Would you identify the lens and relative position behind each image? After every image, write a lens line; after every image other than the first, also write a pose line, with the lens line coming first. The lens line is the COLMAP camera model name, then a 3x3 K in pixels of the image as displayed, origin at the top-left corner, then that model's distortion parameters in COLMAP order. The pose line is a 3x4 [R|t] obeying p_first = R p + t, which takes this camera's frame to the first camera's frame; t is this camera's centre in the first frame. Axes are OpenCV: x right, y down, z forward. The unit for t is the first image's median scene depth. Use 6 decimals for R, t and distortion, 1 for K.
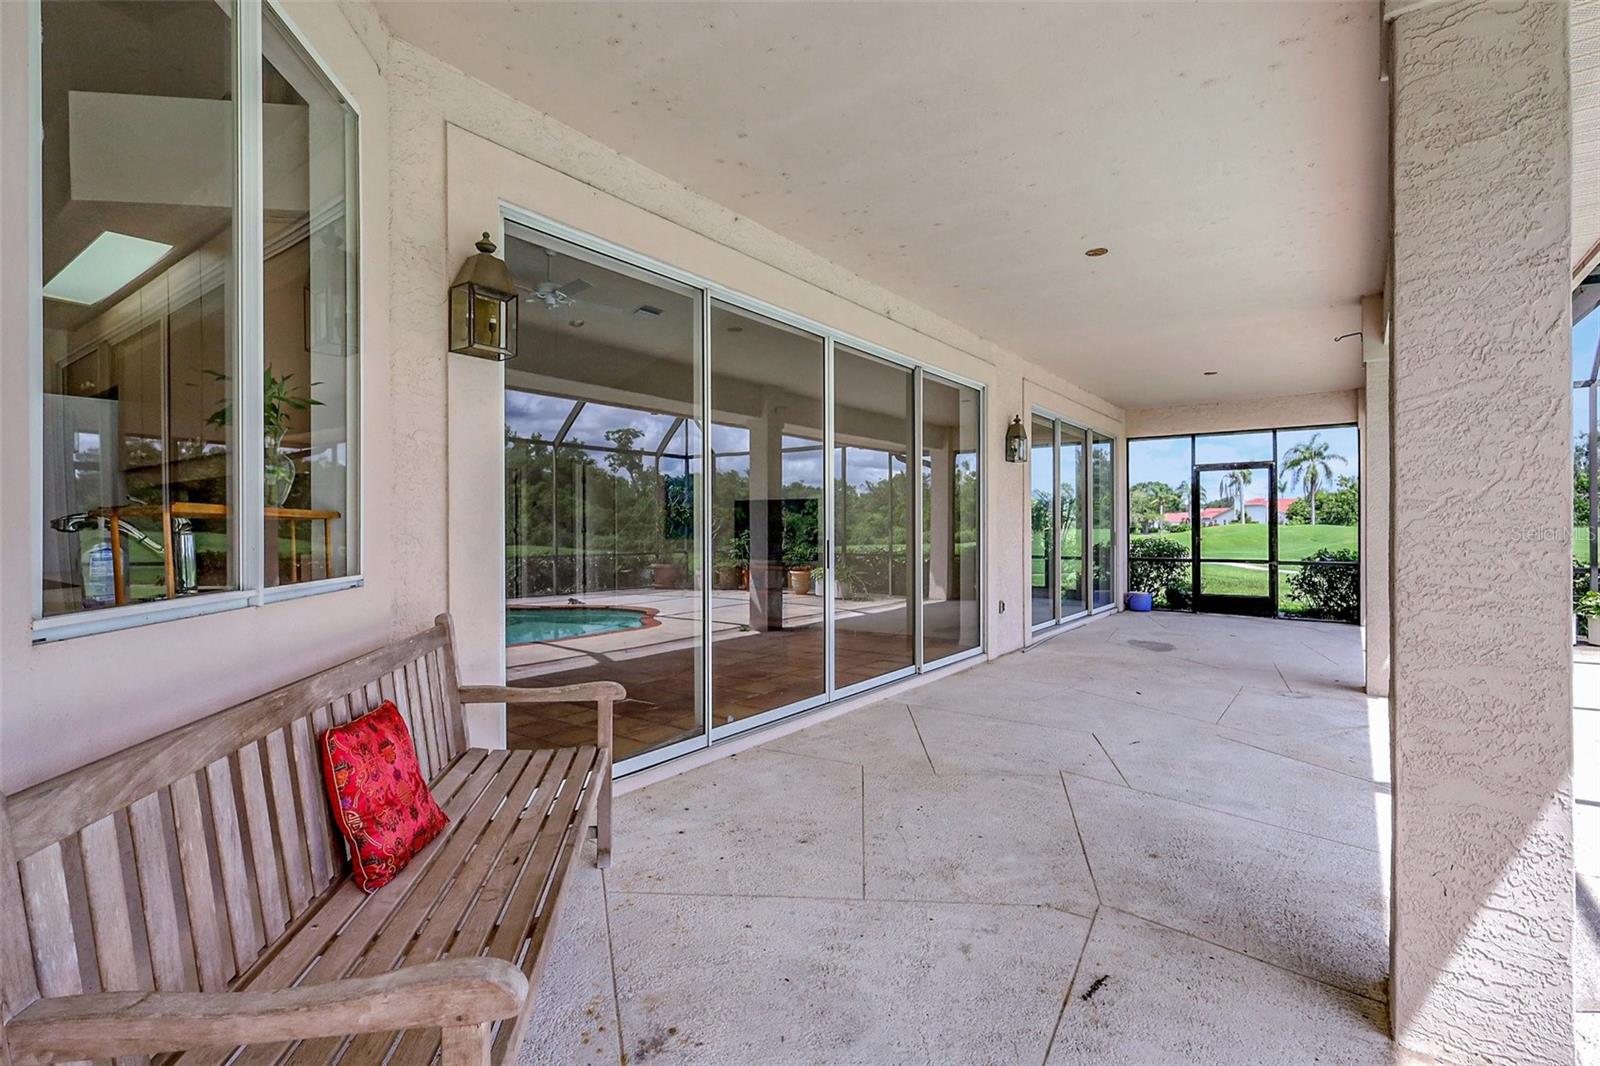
lens RADIAL K [[752.1, 0, 793.5], [0, 752.1, 521.8], [0, 0, 1]] dist [0.000573, -0.000028]
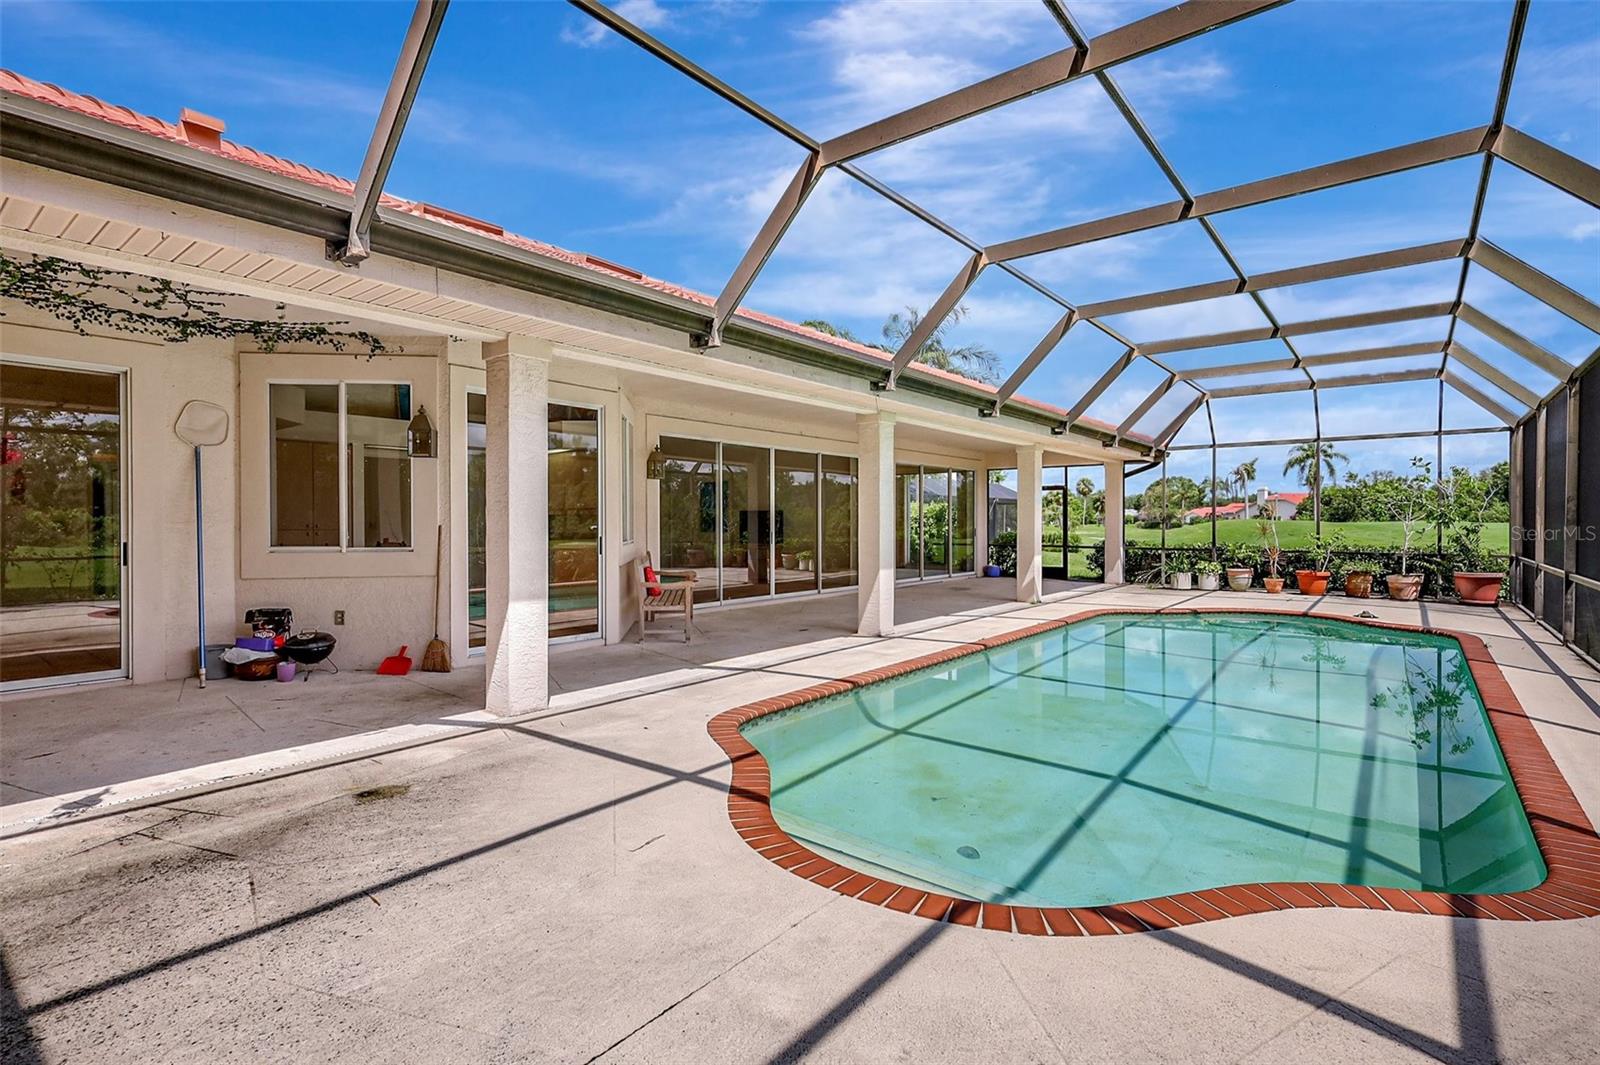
lens RADIAL K [[752.1, 0, 793.5], [0, 752.1, 521.3], [0, 0, 1]] dist [0.000573, -0.000028]
pose [[0.999489, 0.003569, -0.031773, 0.084345], [-0.003319, 0.999963, 0.007907, -0.012694], [0.031800, -0.007798, 0.999464, -0.616936]]
